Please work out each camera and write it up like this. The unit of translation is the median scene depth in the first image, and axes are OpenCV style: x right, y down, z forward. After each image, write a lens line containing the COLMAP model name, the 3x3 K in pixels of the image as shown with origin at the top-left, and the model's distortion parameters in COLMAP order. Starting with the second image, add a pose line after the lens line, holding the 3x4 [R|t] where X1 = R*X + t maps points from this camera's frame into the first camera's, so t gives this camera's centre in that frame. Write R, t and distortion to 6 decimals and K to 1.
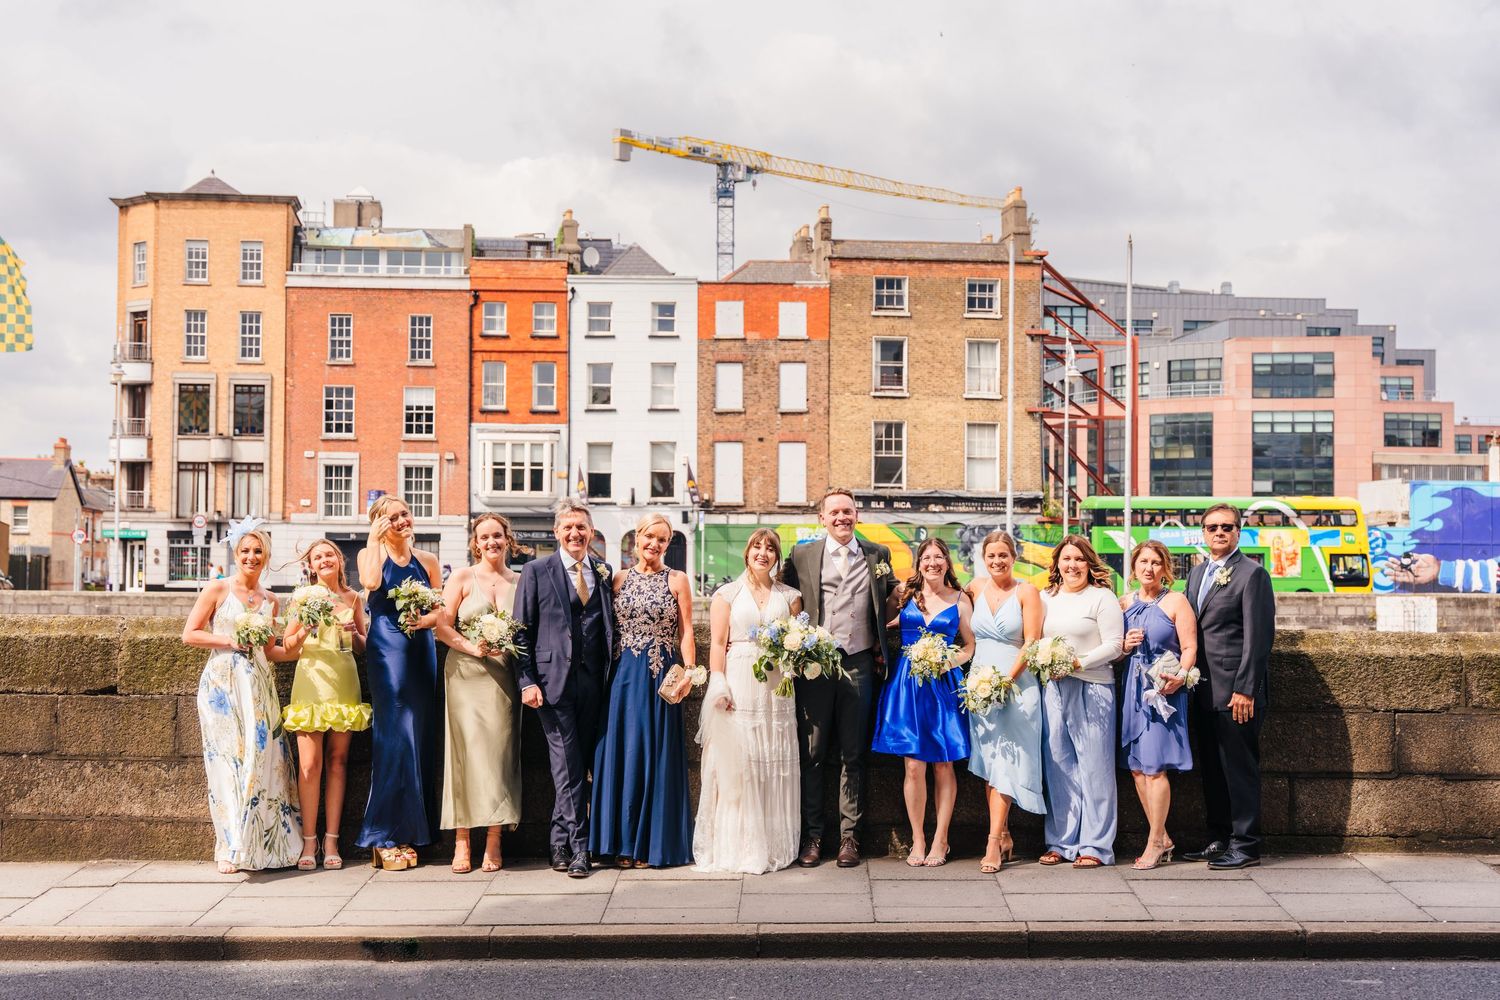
lens RADIAL K [[2280.7, 0, 709.6], [0, 2280.7, 503.0], [0, 0, 1]] dist [0.021730, 0.000000]
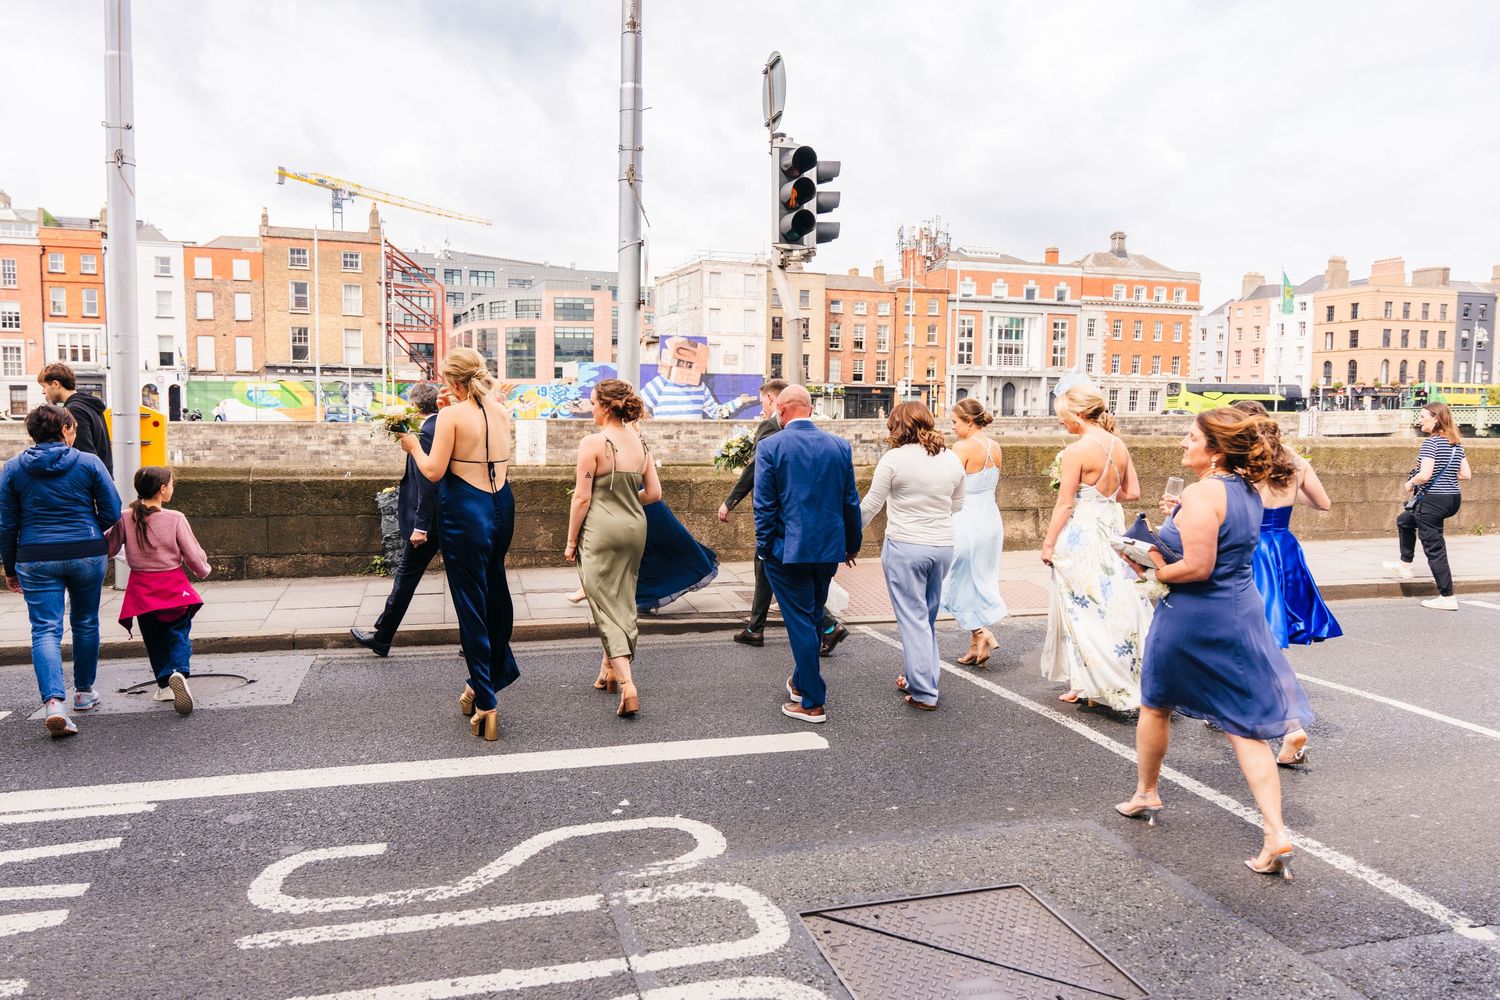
lens RADIAL K [[1103.0, 0, 735.7], [0, 1103.0, 514.8], [0, 0, 1]] dist [0.006203, -0.016309]
pose [[0.956695, -0.026621, 0.289872, 0.155960], [-0.010812, 0.991873, 0.126775, -0.001164], [-0.290891, -0.124419, 0.948632, 0.014365]]
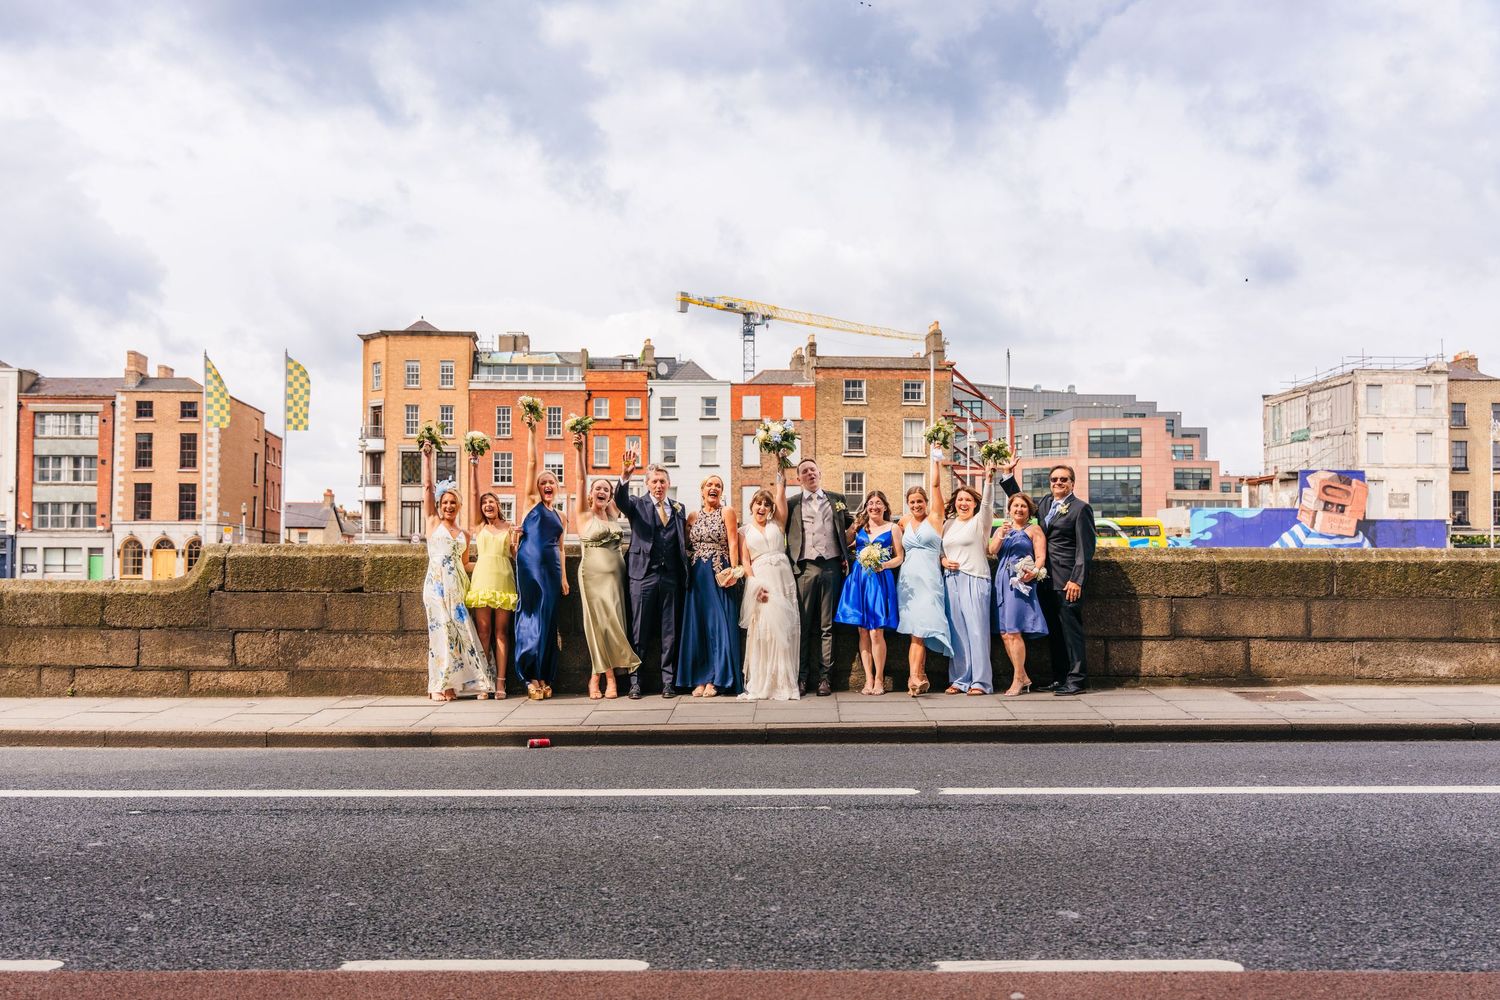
lens RADIAL K [[1460.3, 0, 696.4], [0, 1460.3, 536.5], [0, 0, 1]] dist [-0.003547, 0.000000]
pose [[0.999535, -0.006532, -0.029795, 0.000368], [0.006622, 0.999974, 0.002903, 0.004677], [0.029775, -0.003099, 0.999552, -0.001203]]
